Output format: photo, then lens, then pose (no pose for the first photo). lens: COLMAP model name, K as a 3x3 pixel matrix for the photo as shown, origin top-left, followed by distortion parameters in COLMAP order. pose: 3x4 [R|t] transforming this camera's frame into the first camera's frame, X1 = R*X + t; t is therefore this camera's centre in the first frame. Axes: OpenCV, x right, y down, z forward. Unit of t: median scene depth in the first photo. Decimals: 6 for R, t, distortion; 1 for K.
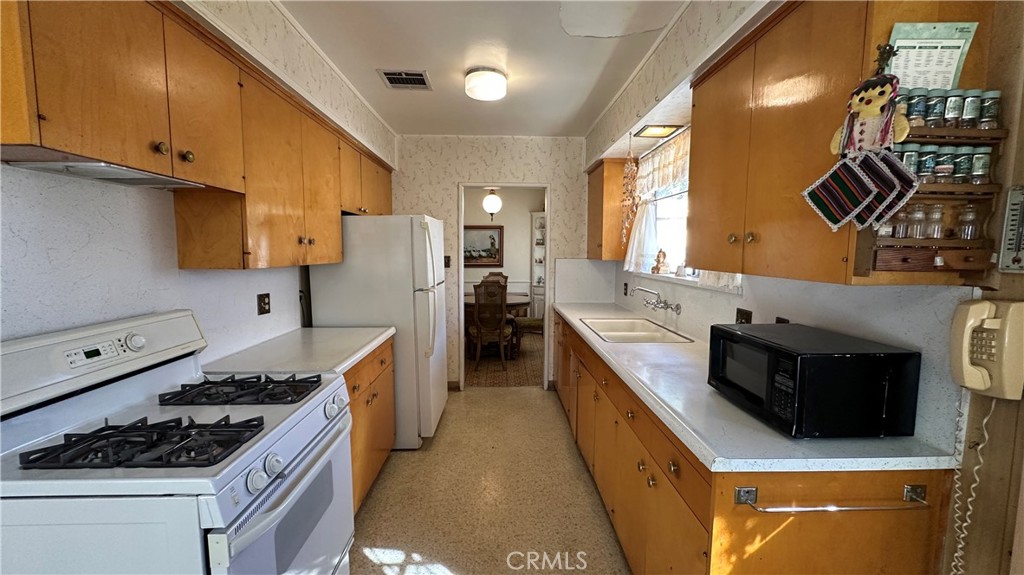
lens RADIAL K [[407.3, 0, 512.1], [0, 407.3, 288.2], [0, 0, 1]] dist [-0.004501, 0.000571]
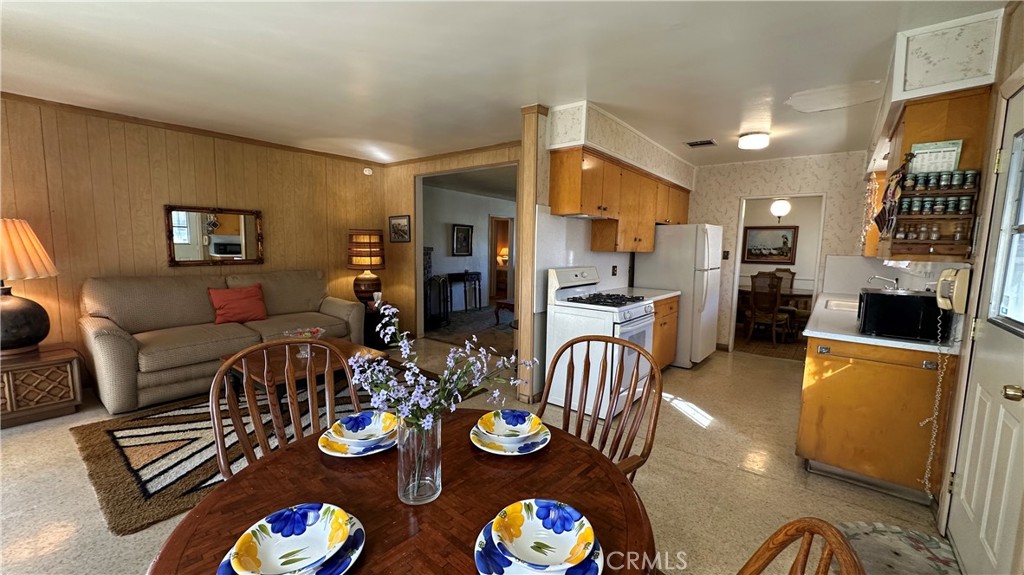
lens RADIAL K [[407.3, 0, 512.1], [0, 407.3, 288.2], [0, 0, 1]] dist [-0.004501, 0.000571]
pose [[0.762789, 0.079385, -0.641757, 0.289871], [-0.077567, 0.996503, 0.031071, 0.095886], [0.641979, 0.026079, 0.766279, -0.825483]]
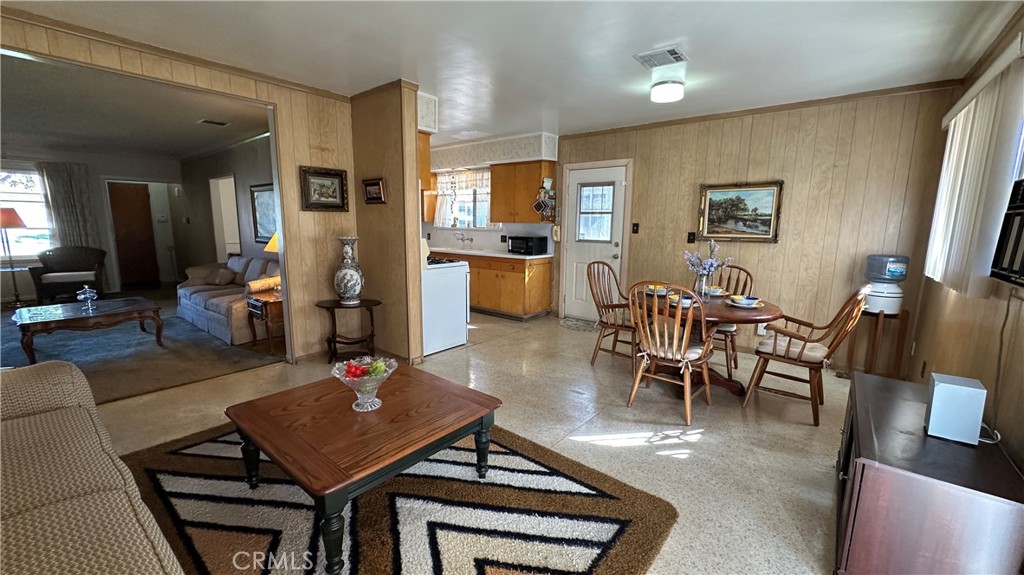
lens RADIAL K [[407.3, 0, 512.1], [0, 407.3, 288.2], [0, 0, 1]] dist [-0.004501, 0.000571]
pose [[0.650971, -0.115823, 0.750215, -1.521453], [0.061155, 0.993081, 0.100253, 0.119997], [-0.756635, -0.019383, 0.653550, -0.970539]]
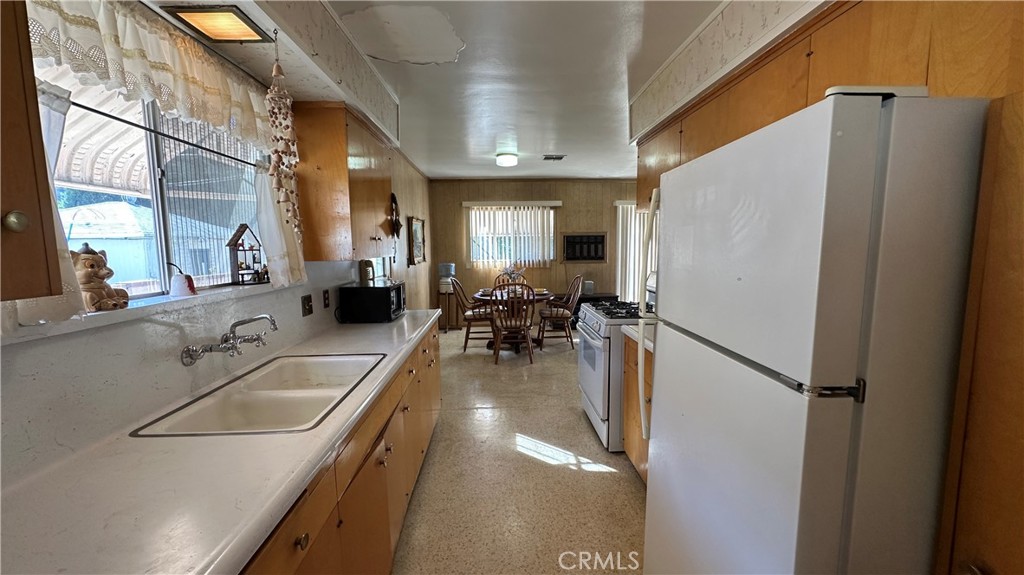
lens RADIAL K [[407.3, 0, 512.1], [0, 407.3, 288.2], [0, 0, 1]] dist [-0.004501, 0.000571]
pose [[-0.999955, 0.006395, -0.007068, -0.016927], [0.004830, 0.979240, 0.202647, -0.166082], [0.008217, 0.202604, -0.979226, 1.718052]]
